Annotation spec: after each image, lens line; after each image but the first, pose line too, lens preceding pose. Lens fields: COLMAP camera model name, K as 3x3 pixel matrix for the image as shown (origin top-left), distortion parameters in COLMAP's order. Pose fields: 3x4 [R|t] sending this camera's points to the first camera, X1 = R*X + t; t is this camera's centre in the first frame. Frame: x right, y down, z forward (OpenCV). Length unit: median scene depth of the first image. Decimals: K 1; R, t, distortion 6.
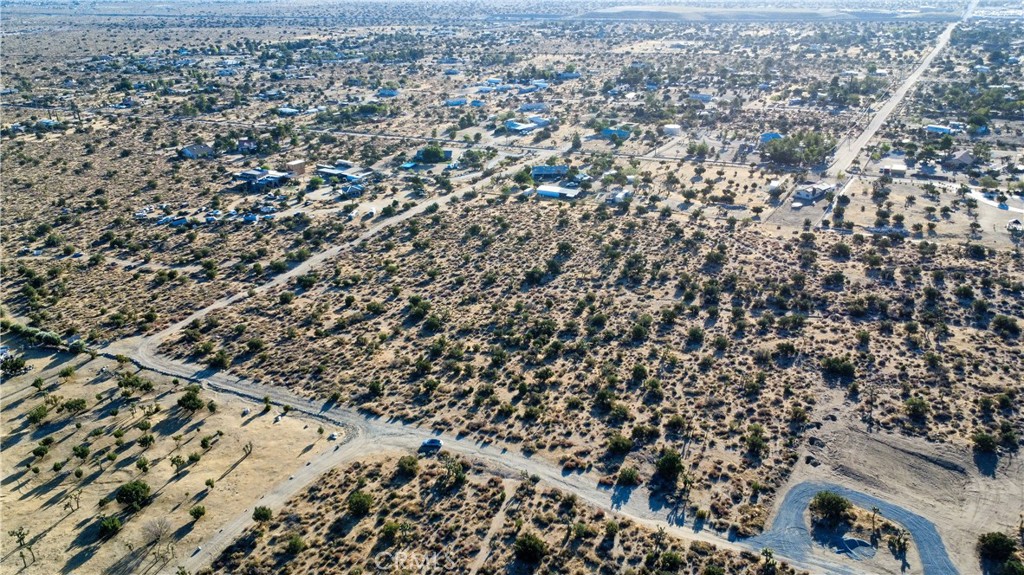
lens RADIAL K [[773.9, 0, 511.9], [0, 773.9, 287.8], [0, 0, 1]] dist [0.009937, -0.011869]
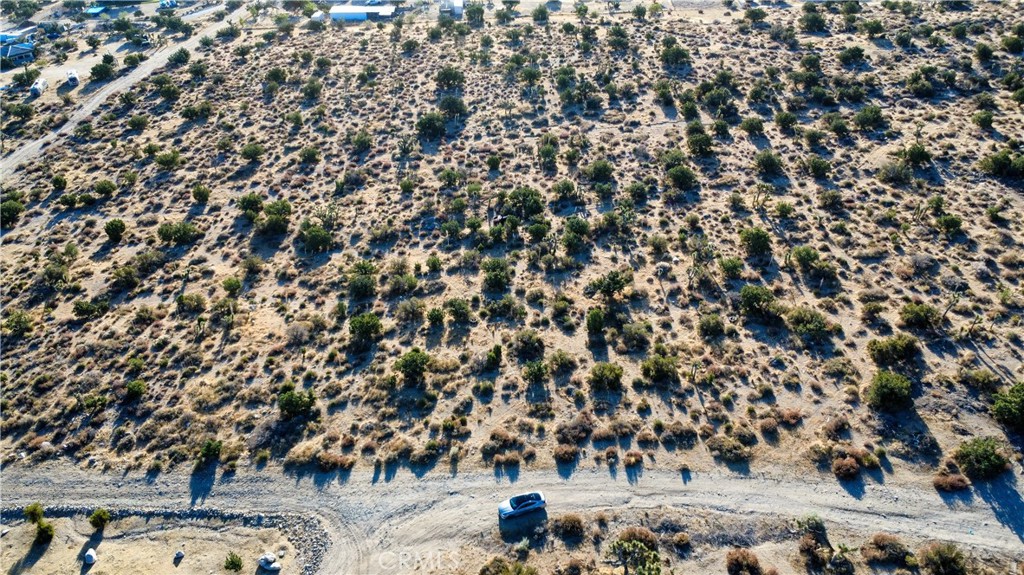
lens RADIAL K [[773.9, 0, 511.5], [0, 773.9, 288.4], [0, 0, 1]] dist [0.009937, -0.011869]
pose [[0.910852, -0.235821, 0.338729, -0.186038], [0.177355, 0.964695, 0.194702, 0.000712], [-0.372686, -0.117270, 0.920518, 0.516362]]
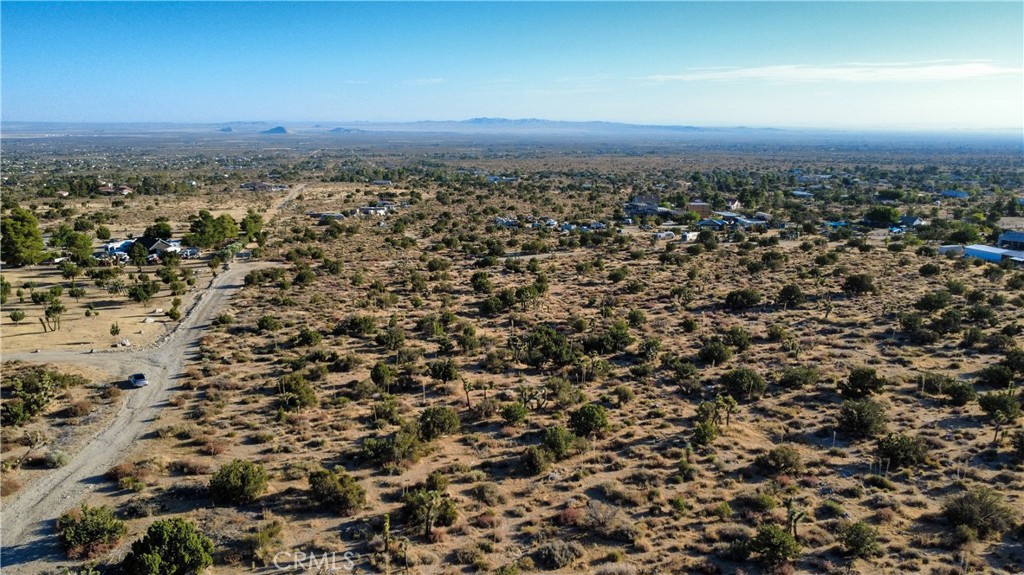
lens RADIAL K [[773.9, 0, 515.8], [0, 773.9, 291.4], [0, 0, 1]] dist [0.009937, -0.011869]
pose [[0.676868, 0.165716, -0.717208, 0.392152], [-0.301478, 0.951274, -0.064722, 0.077797], [0.671536, 0.260031, 0.693847, 0.646135]]
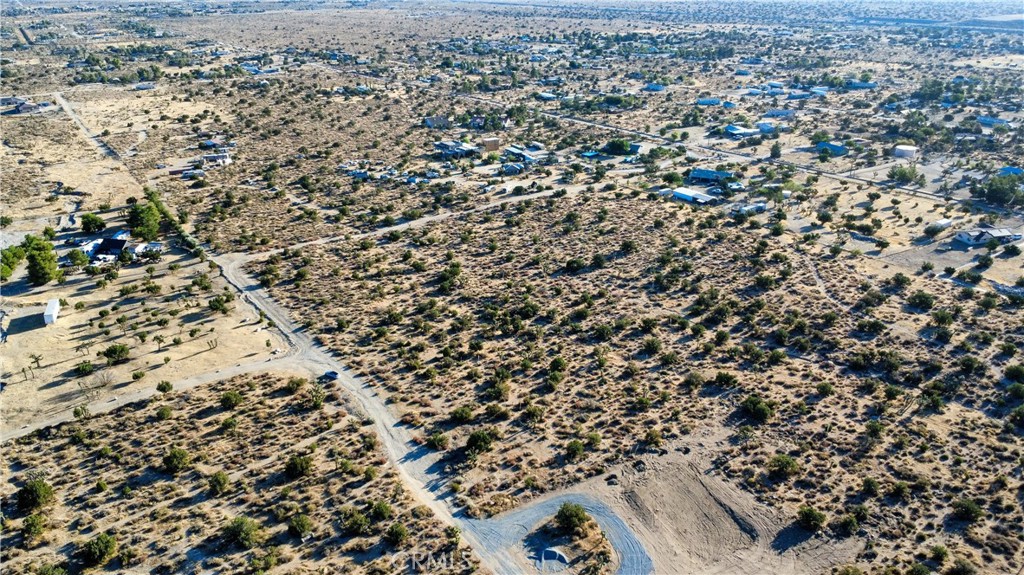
lens RADIAL K [[773.9, 0, 513.7], [0, 773.9, 286.1], [0, 0, 1]] dist [0.009937, -0.011869]
pose [[0.890106, 0.187609, -0.415349, 0.484991], [-0.187088, 0.981429, 0.042366, -0.021444], [0.415584, 0.039996, 0.908675, 0.057434]]
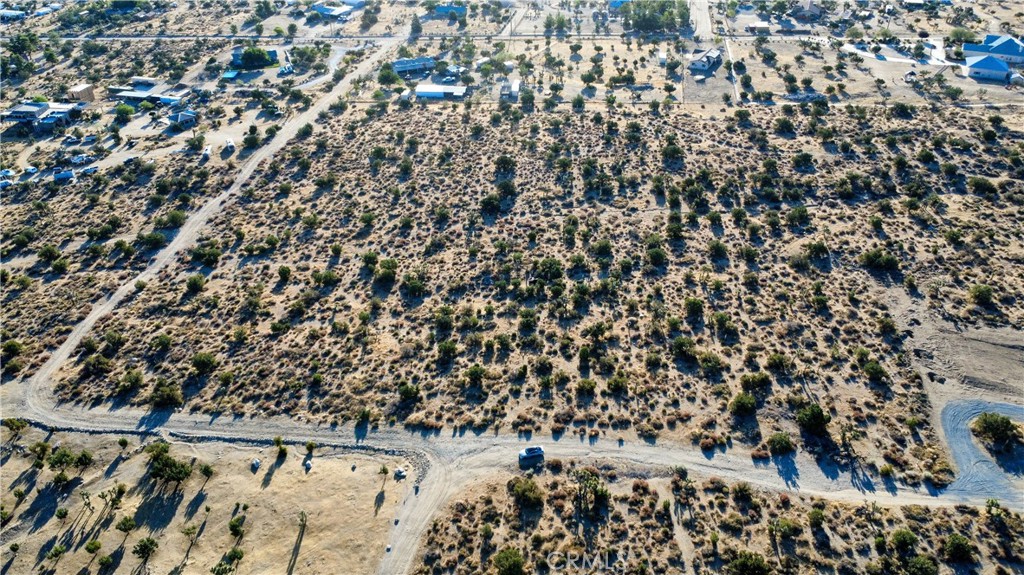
lens RADIAL K [[773.9, 0, 511.1], [0, 773.9, 290.1], [0, 0, 1]] dist [0.009937, -0.011869]
pose [[0.940132, -0.189579, 0.283216, -0.265076], [0.140096, 0.972522, 0.185939, -0.098118], [-0.310684, -0.135130, 0.940859, 0.221817]]
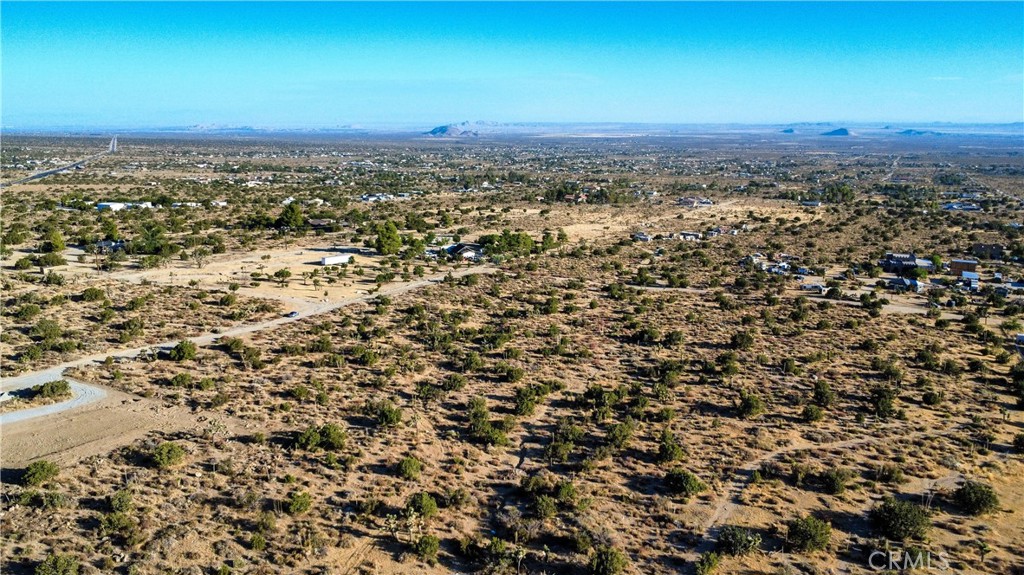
lens RADIAL K [[773.9, 0, 513.3], [0, 773.9, 283.7], [0, 0, 1]] dist [0.009937, -0.011869]
pose [[0.053514, 0.212254, -0.975748, 0.976038], [-0.403316, 0.898495, 0.173330, -0.183082], [0.913495, 0.384259, 0.133687, 0.950459]]
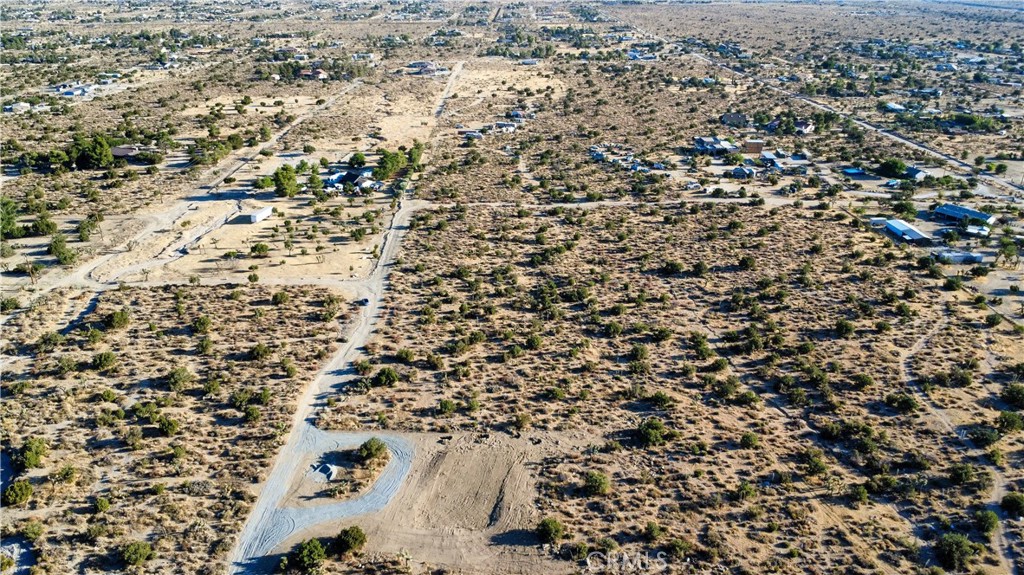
lens RADIAL K [[773.9, 0, 513.1], [0, 773.9, 287.4], [0, 0, 1]] dist [0.009937, -0.011869]
pose [[0.504365, 0.360633, -0.784576, 0.887548], [-0.350696, 0.915850, 0.195528, -0.144175], [0.789068, 0.176530, 0.588395, 0.338711]]
